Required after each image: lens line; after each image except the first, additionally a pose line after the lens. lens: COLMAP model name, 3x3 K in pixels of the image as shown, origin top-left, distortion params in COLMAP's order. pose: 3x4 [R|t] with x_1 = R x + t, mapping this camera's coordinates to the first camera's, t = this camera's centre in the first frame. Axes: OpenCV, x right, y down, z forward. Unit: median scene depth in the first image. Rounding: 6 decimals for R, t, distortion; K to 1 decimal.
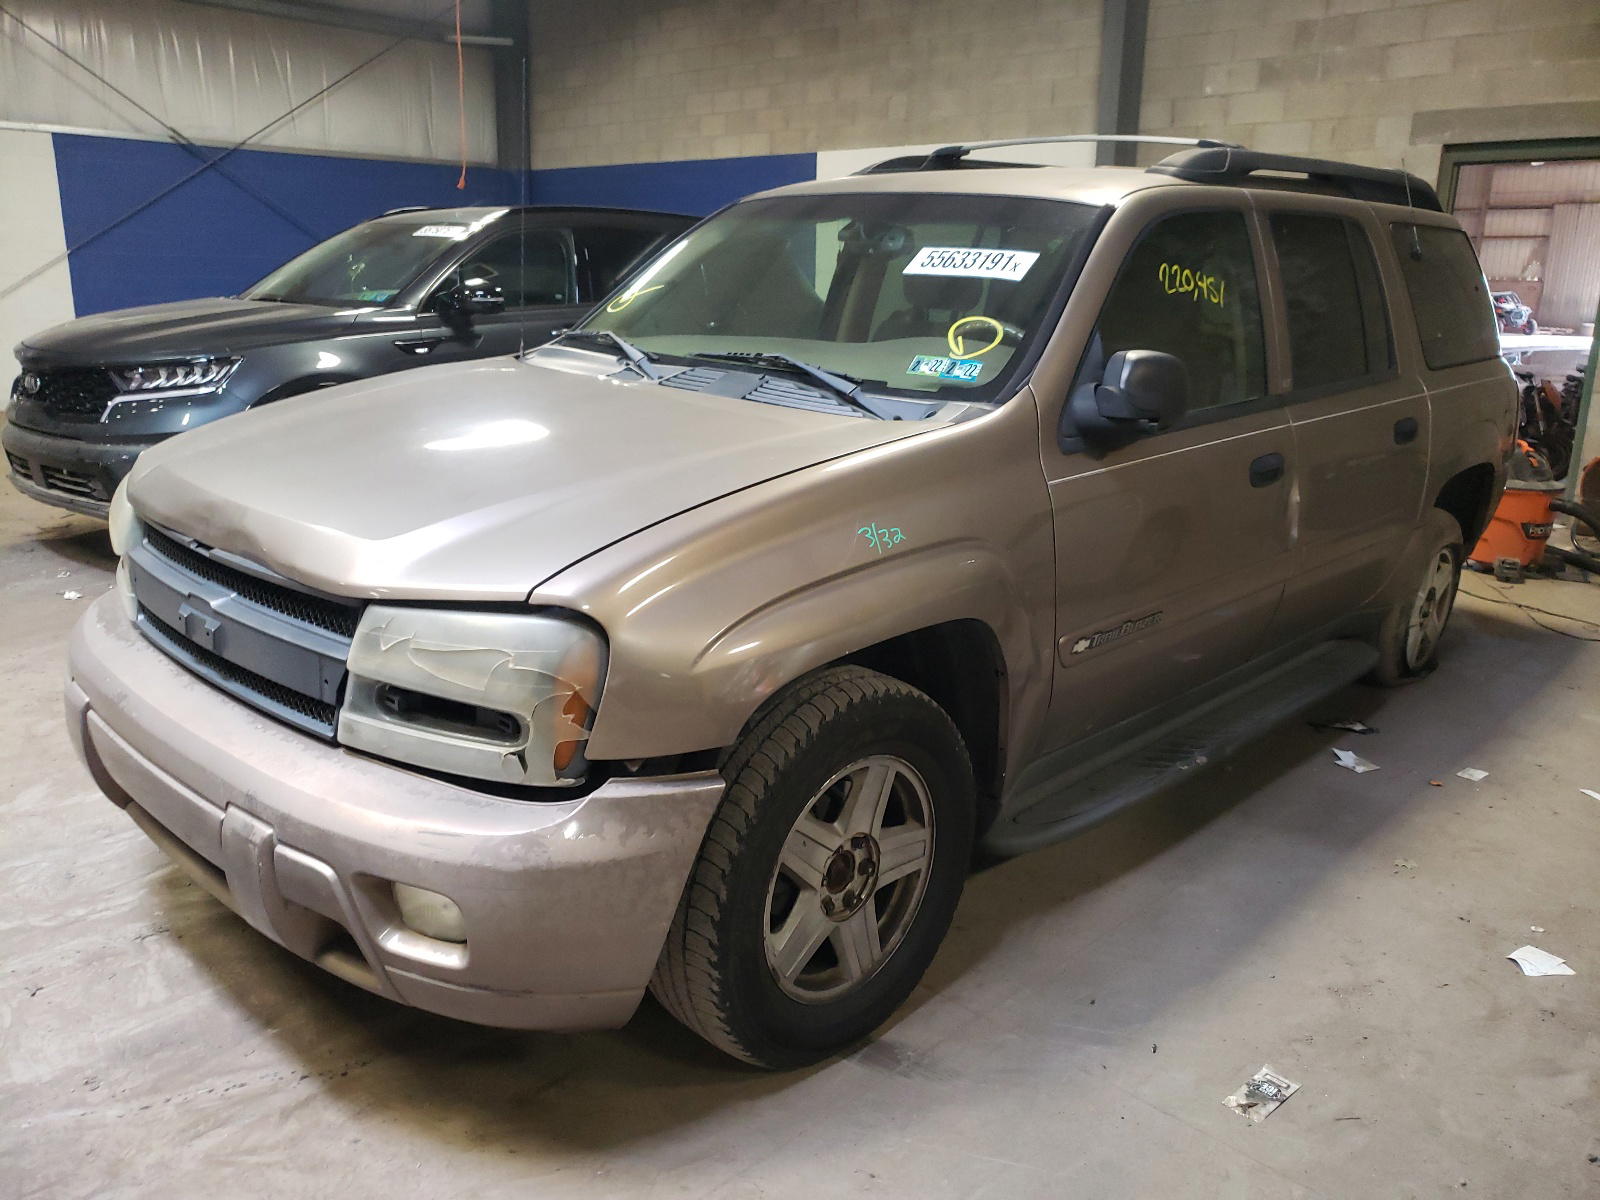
lens RADIAL K [[1225.7, 0, 803.0], [0, 1225.7, 594.2], [0, 0, 1]] dist [0.062554, 0.004924]
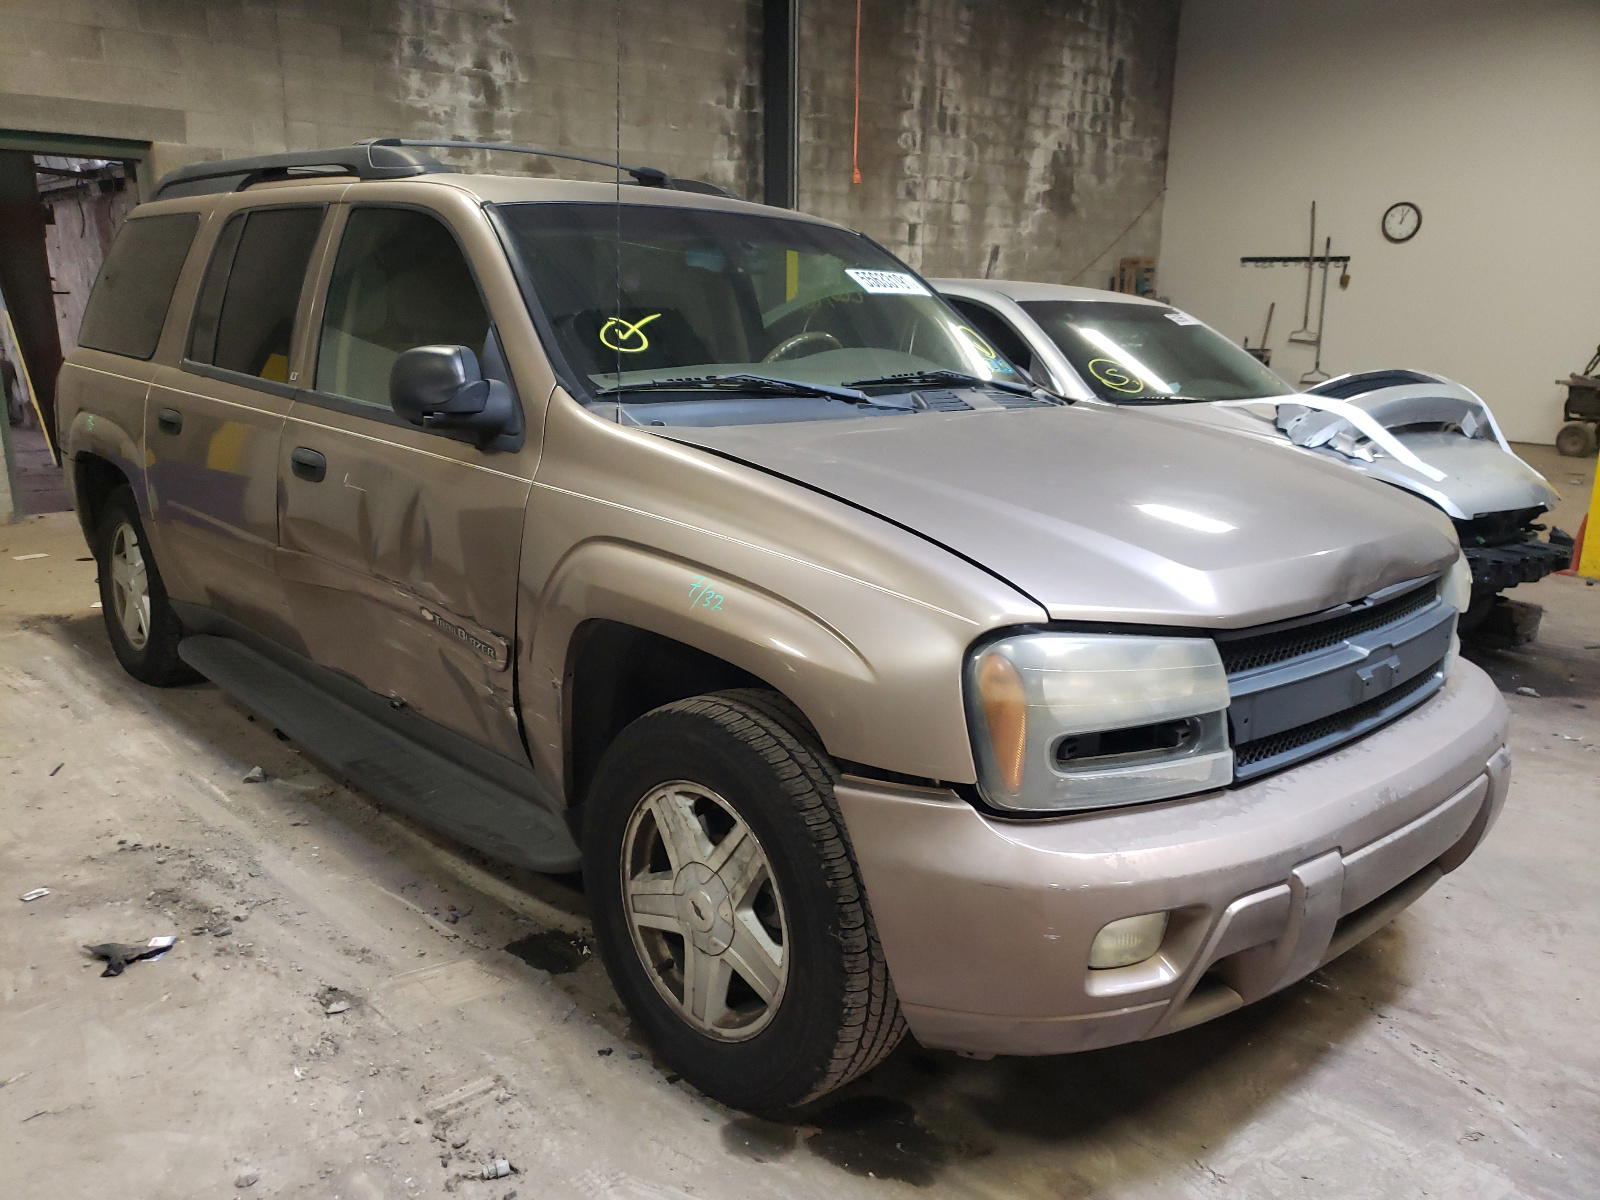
lens RADIAL K [[1225.7, 0, 801.2], [0, 1225.7, 604.8], [0, 0, 1]] dist [0.062554, 0.004924]
pose [[0.072775, -0.282284, 0.956566, -1.438397], [0.256646, 0.932111, 0.255542, -0.395975], [-0.963762, 0.226902, 0.140281, 1.277381]]
